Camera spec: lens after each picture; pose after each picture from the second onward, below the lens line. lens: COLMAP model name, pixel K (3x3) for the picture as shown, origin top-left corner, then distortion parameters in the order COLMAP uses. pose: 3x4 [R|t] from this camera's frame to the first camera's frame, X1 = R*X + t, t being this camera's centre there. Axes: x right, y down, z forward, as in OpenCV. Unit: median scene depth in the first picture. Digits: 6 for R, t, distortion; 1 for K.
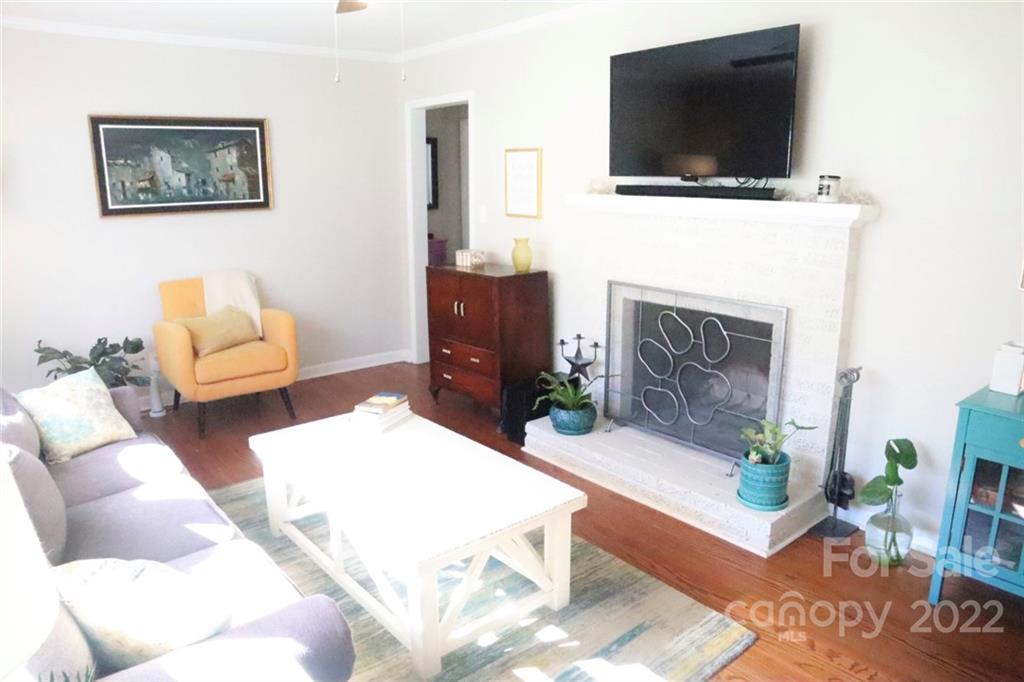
lens RADIAL K [[729.3, 0, 510.4], [0, 729.3, 340.7], [0, 0, 1]] dist [-0.007925, -0.001354]
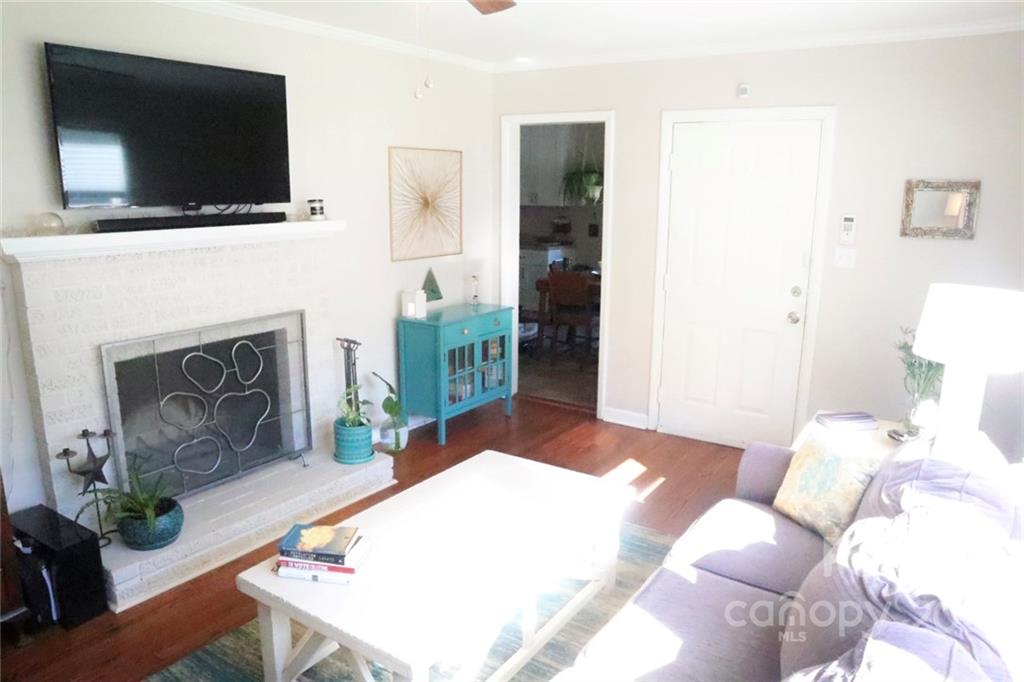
lens RADIAL K [[729.3, 0, 510.9], [0, 729.3, 342.4], [0, 0, 1]] dist [-0.007925, -0.001354]
pose [[-0.244981, -0.209679, 0.946583, -0.803880], [0.228043, 0.936480, 0.266460, -0.222085], [-0.942327, 0.281140, -0.181604, 0.853601]]
